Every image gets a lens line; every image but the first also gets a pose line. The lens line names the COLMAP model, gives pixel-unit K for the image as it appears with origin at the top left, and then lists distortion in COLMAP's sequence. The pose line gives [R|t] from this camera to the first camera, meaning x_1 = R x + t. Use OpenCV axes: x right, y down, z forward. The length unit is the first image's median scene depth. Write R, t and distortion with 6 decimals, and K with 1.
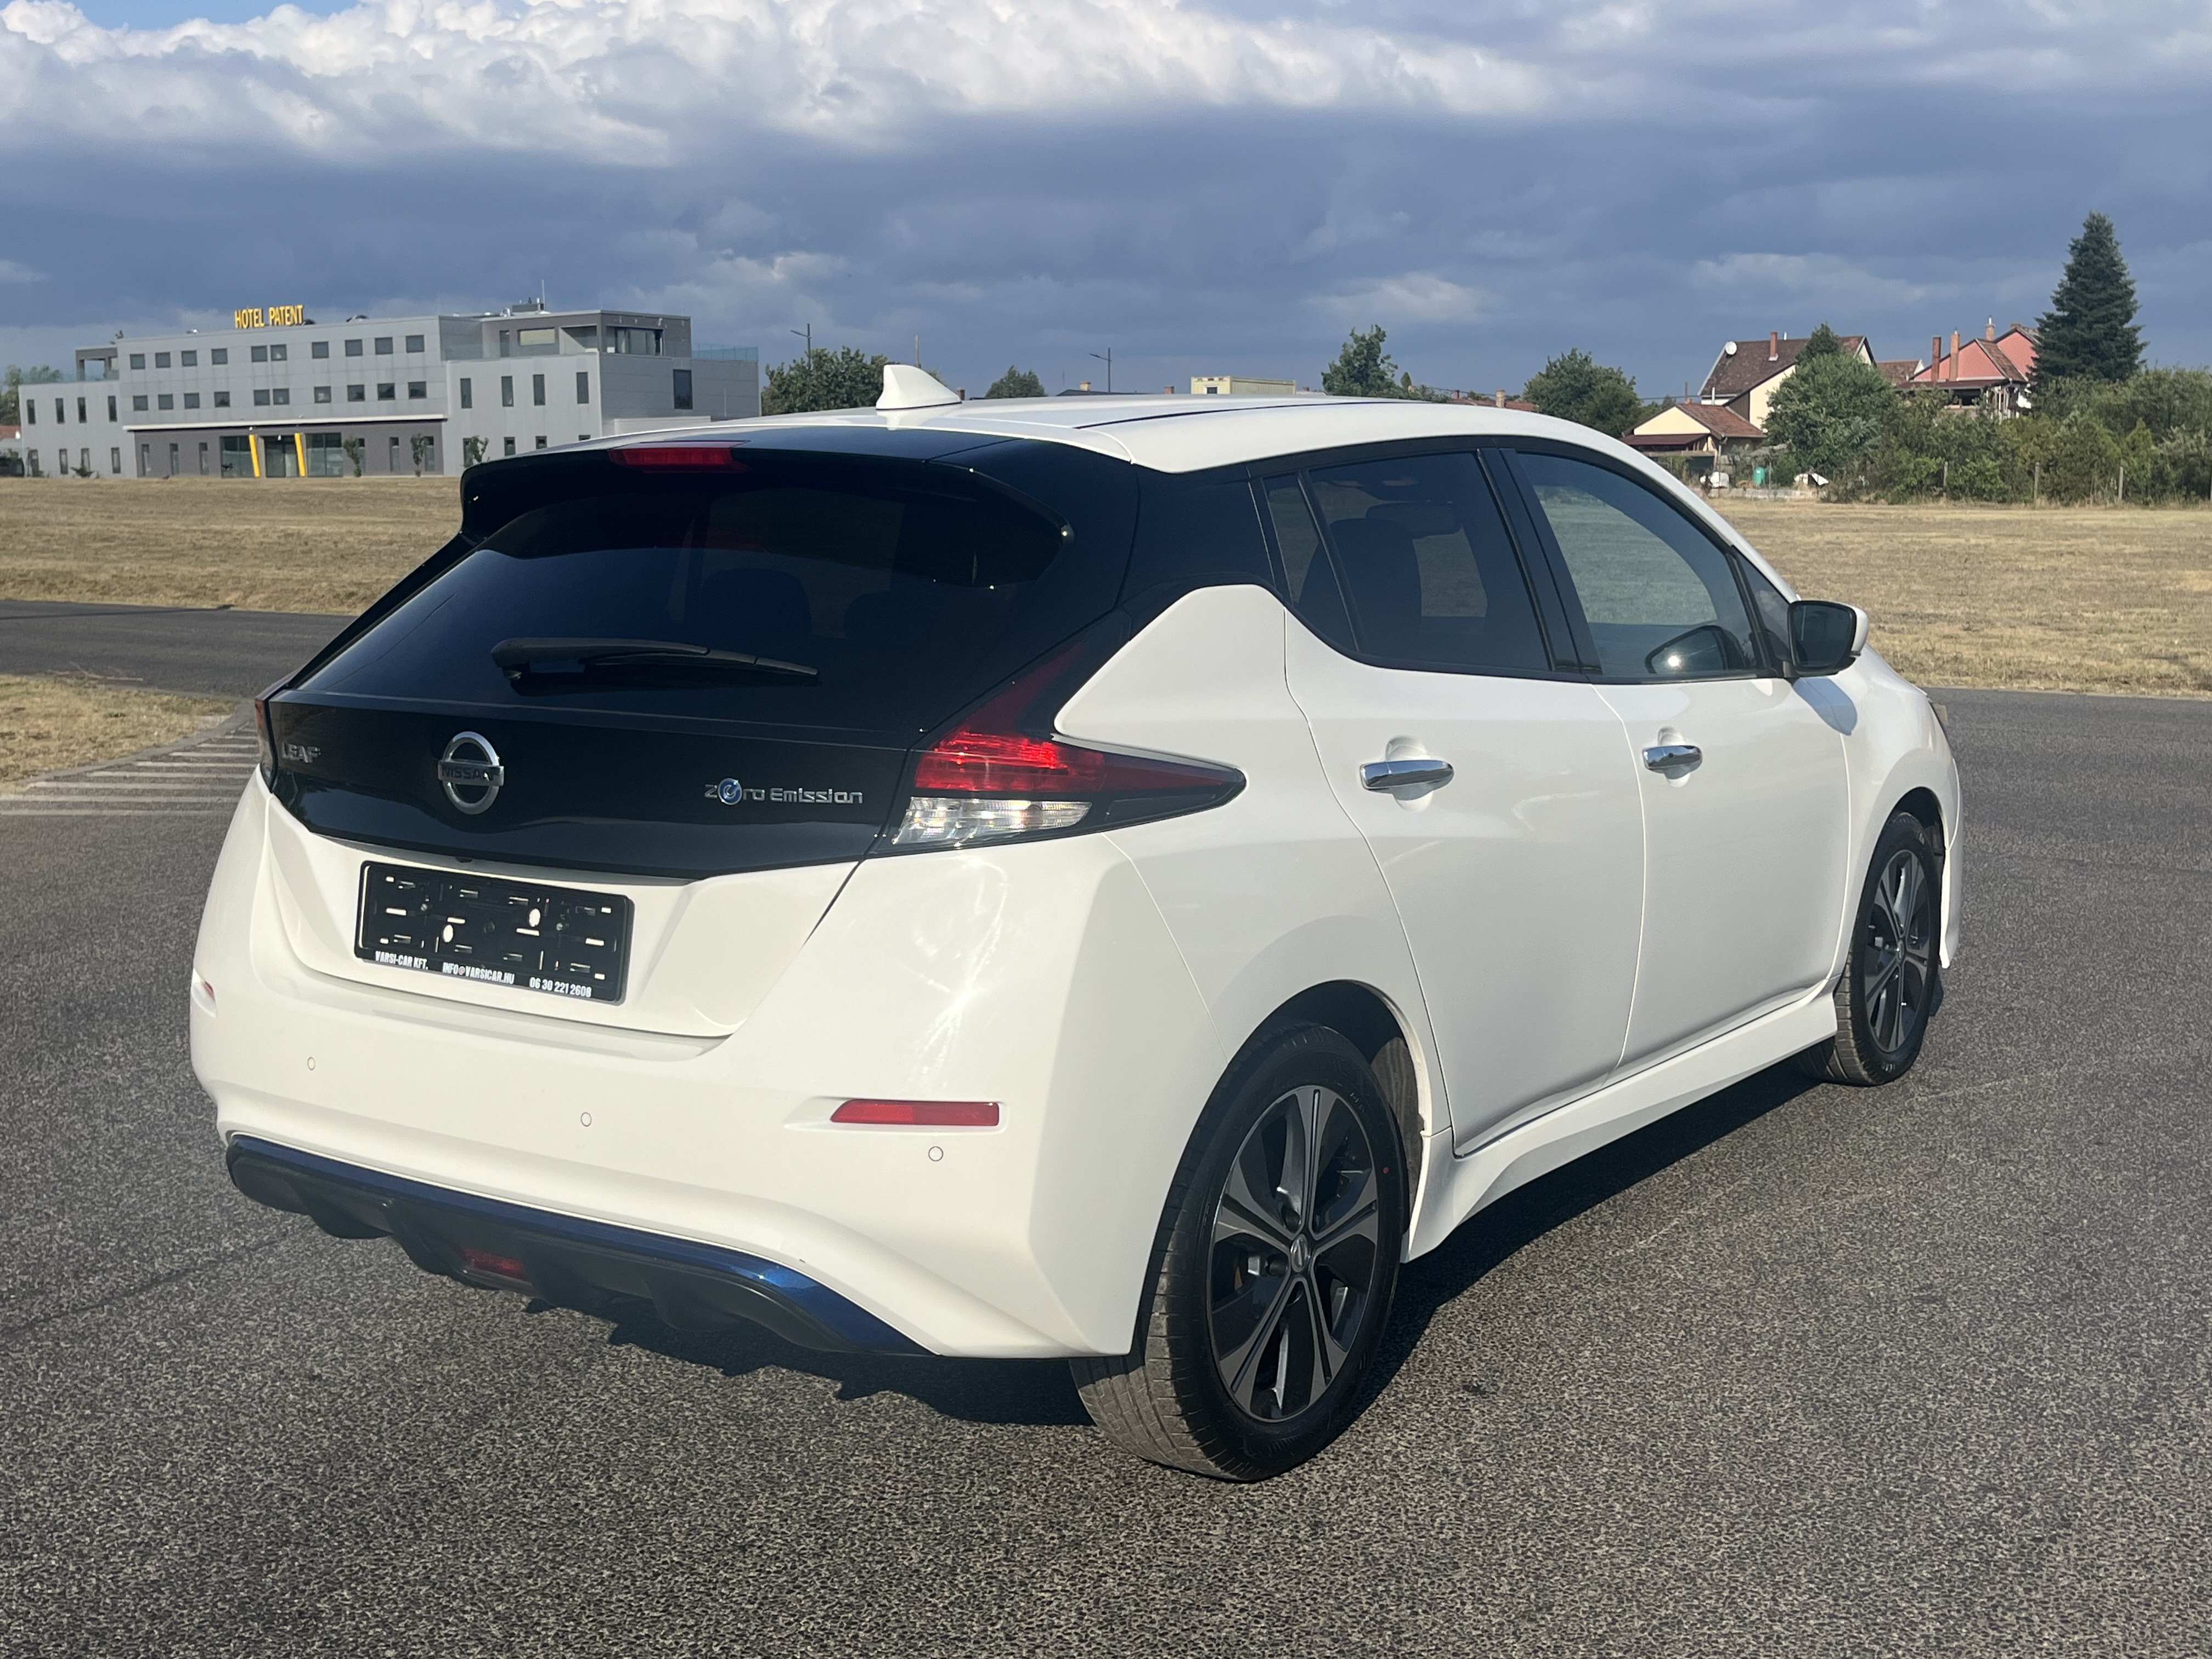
lens RADIAL K [[2412.0, 0, 1080.6], [0, 2412.0, 859.4], [0, 0, 1]] dist [0.023590, 0.000000]
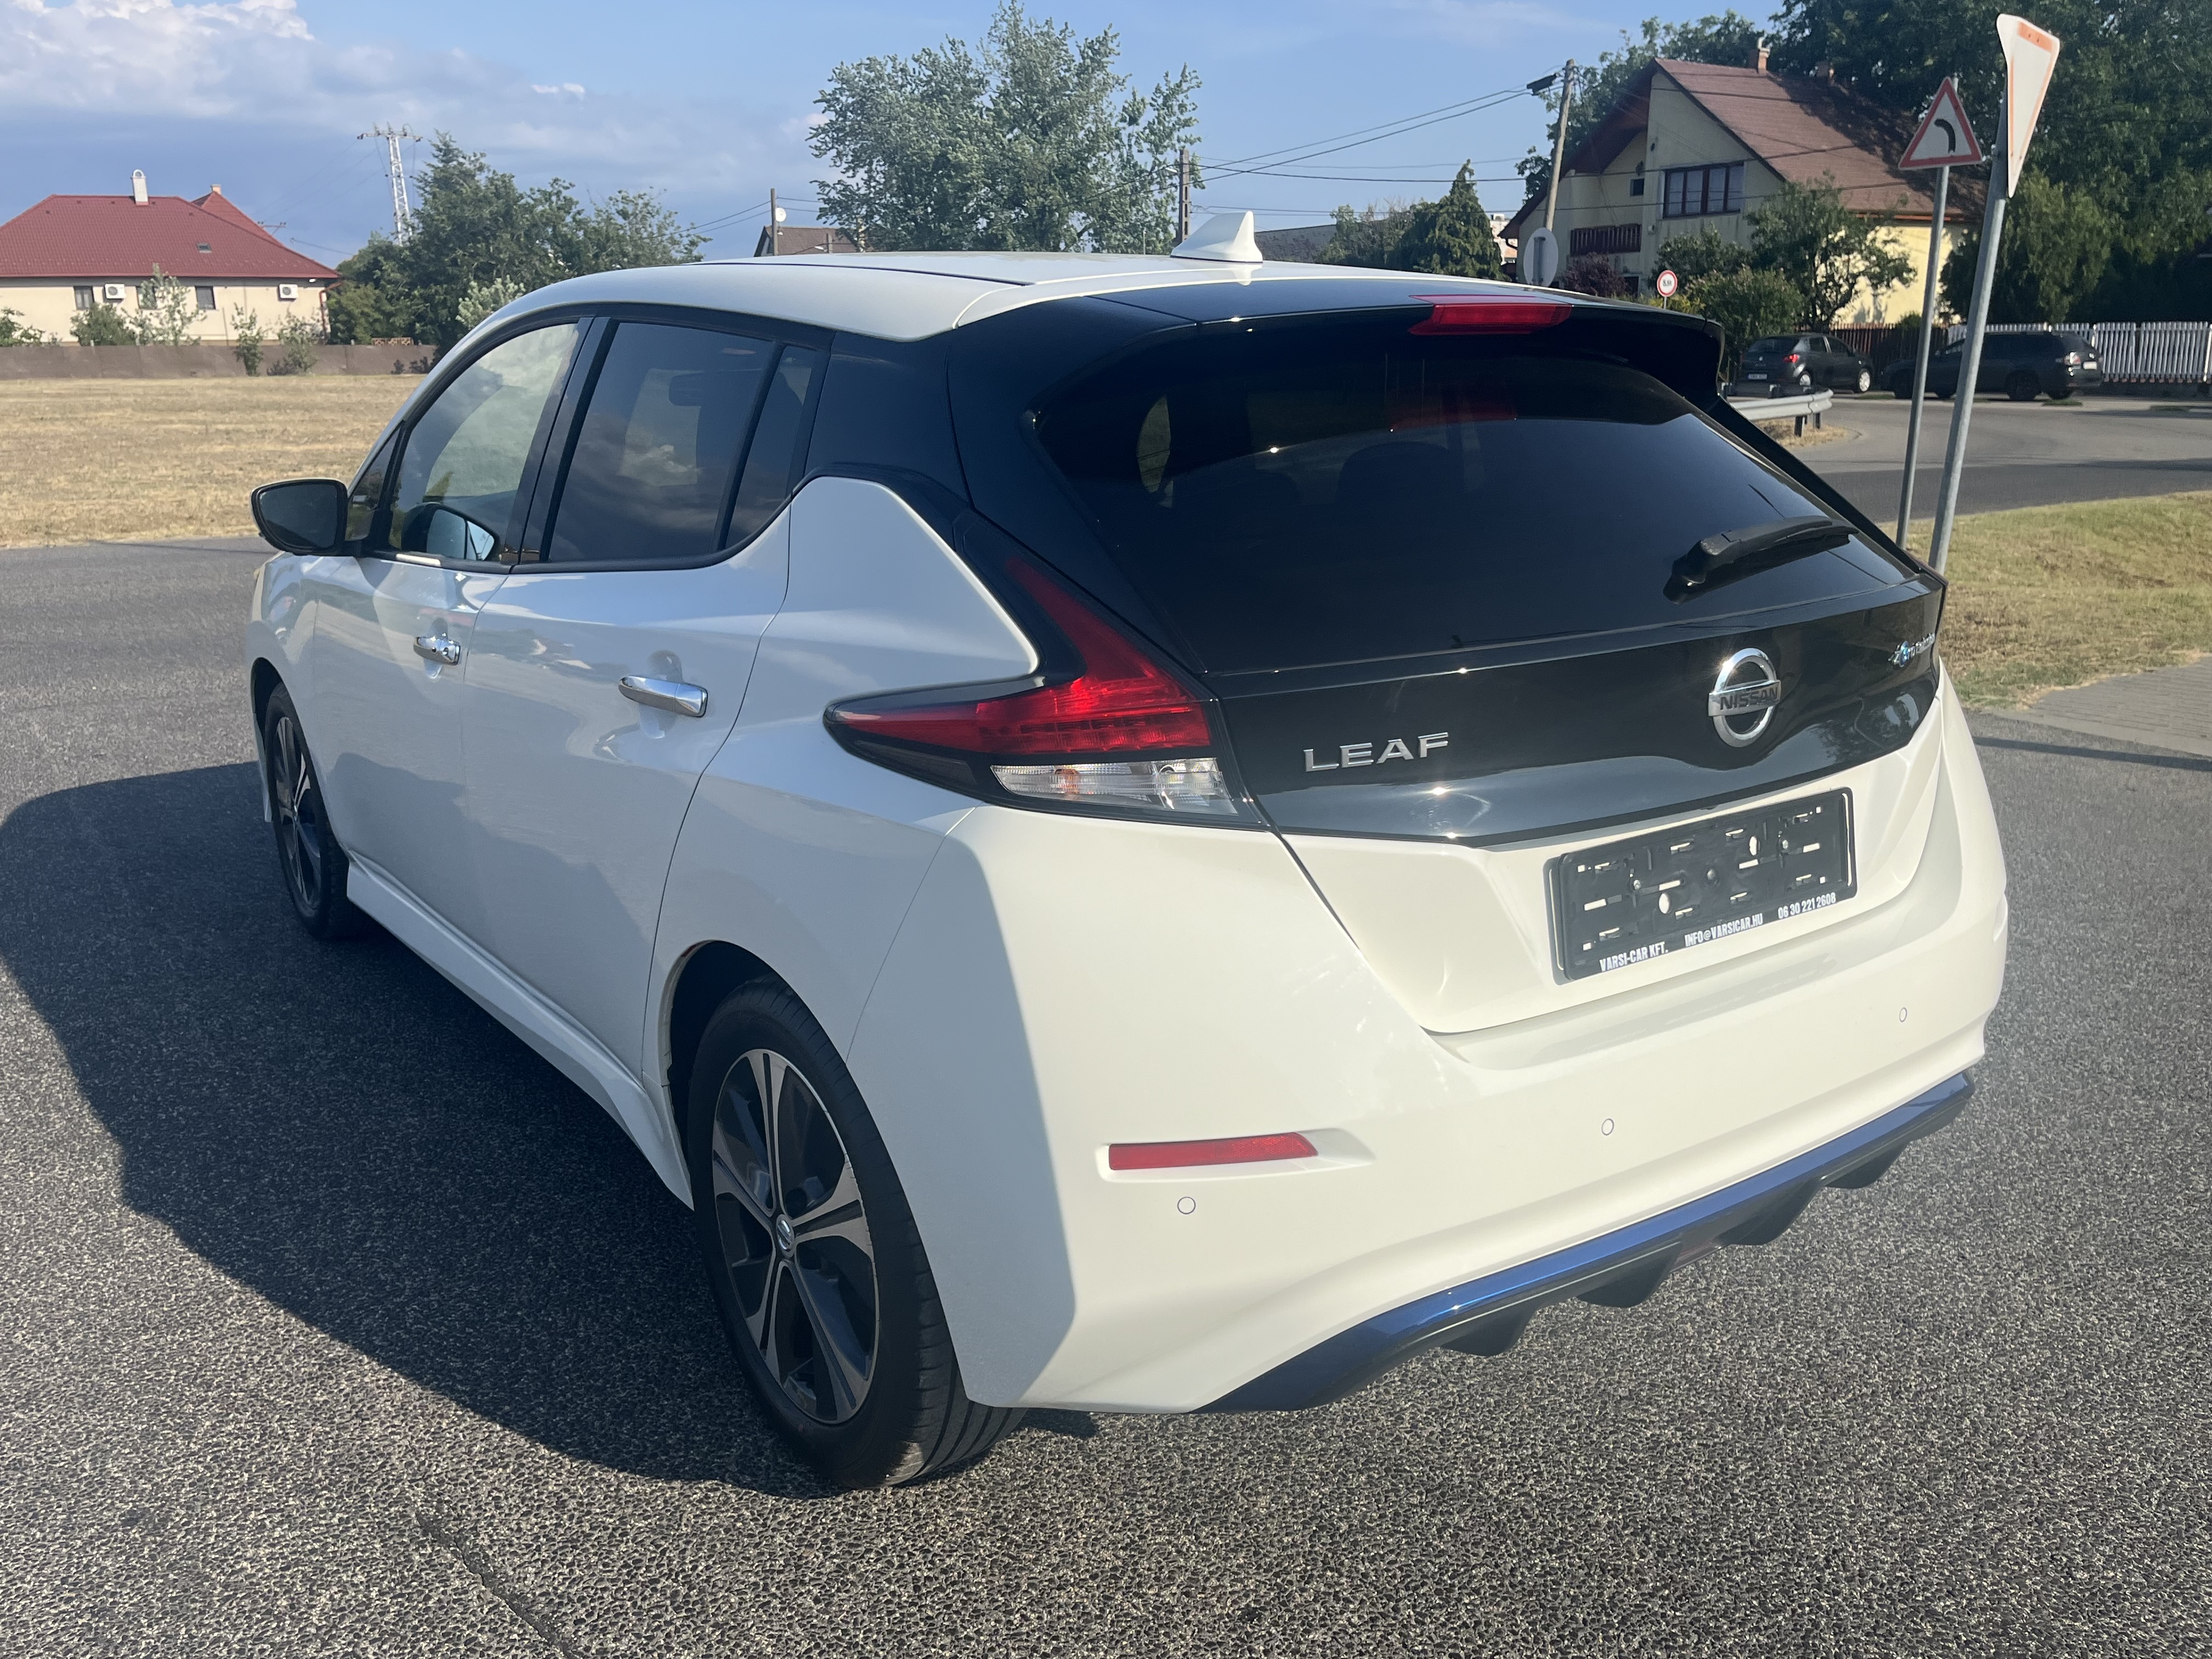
lens RADIAL K [[1803.3, 0, 1104.8], [0, 1803.3, 859.3], [0, 0, 1]] dist [0.054949, -0.069221]
pose [[0.316138, -0.259673, 0.912484, -0.789240], [0.154311, 0.963078, 0.220609, -0.134105], [-0.936079, 0.071063, 0.344537, 0.862455]]
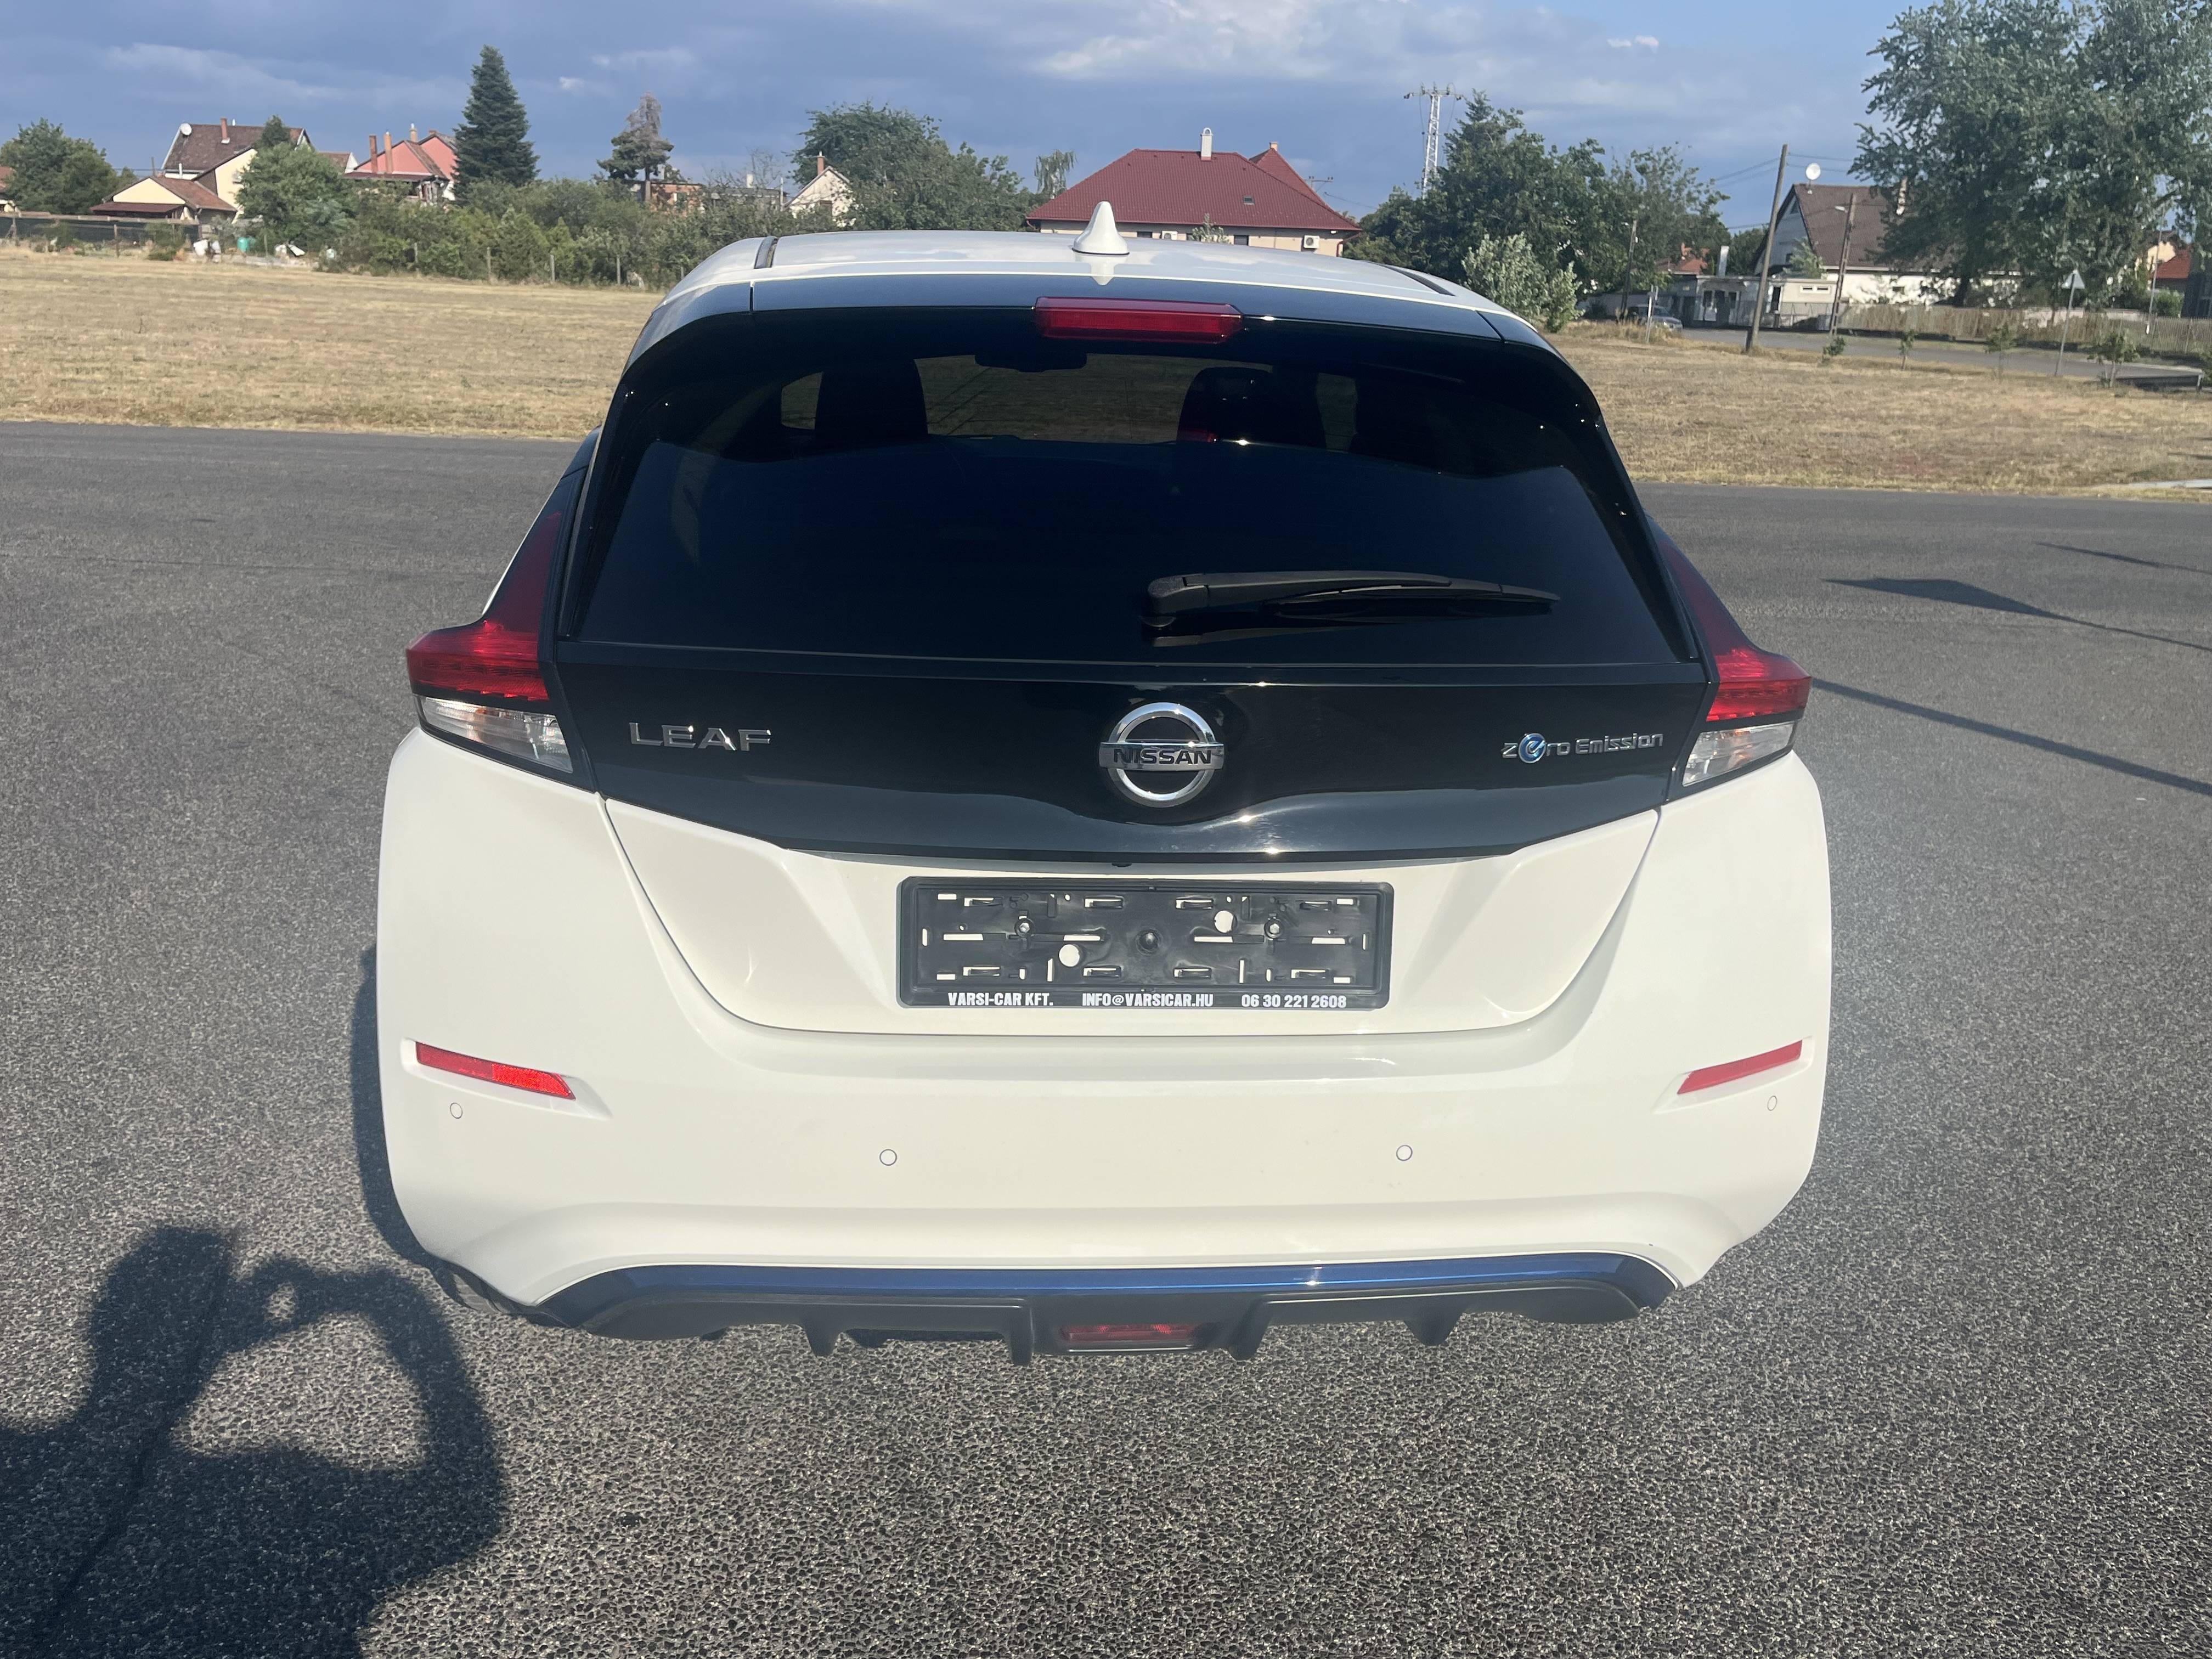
lens RADIAL K [[1803.3, 0, 1101.5], [0, 1803.3, 854.2], [0, 0, 1]] dist [0.054949, -0.069221]
pose [[0.753264, -0.166060, 0.636410, -0.553880], [0.060797, 0.981040, 0.184025, -0.096950], [-0.654902, -0.099928, 0.749078, 0.500925]]
